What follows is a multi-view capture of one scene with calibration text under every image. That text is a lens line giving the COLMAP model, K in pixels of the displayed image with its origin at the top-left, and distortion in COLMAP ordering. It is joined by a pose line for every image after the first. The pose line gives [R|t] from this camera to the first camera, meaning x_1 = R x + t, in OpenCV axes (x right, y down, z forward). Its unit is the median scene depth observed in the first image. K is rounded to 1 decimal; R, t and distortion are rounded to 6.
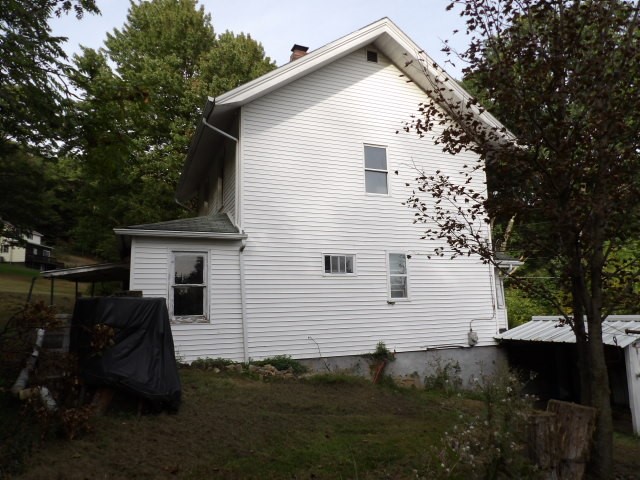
lens RADIAL K [[456.6, 0, 320.0], [0, 456.6, 240.0], [0, 0, 1]] dist [-0.035135, 0.037665]
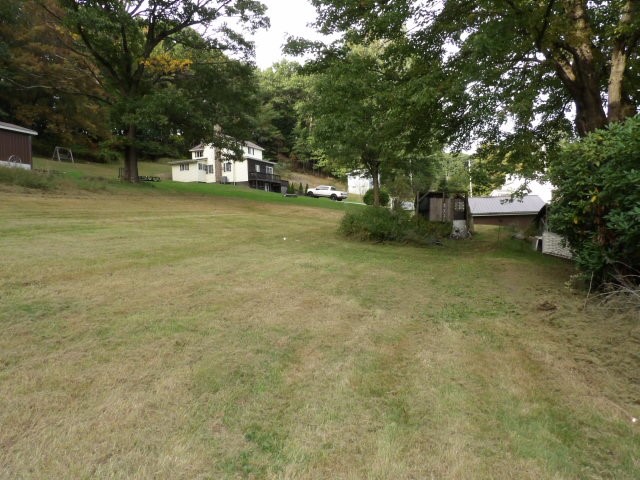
lens RADIAL K [[456.6, 0, 320.0], [0, 456.6, 240.0], [0, 0, 1]] dist [-0.035135, 0.037665]
pose [[0.904534, 0.011070, -0.426258, -0.149778], [0.069967, 0.982260, 0.173983, 0.015712], [0.420622, -0.187198, 0.887713, 0.251901]]
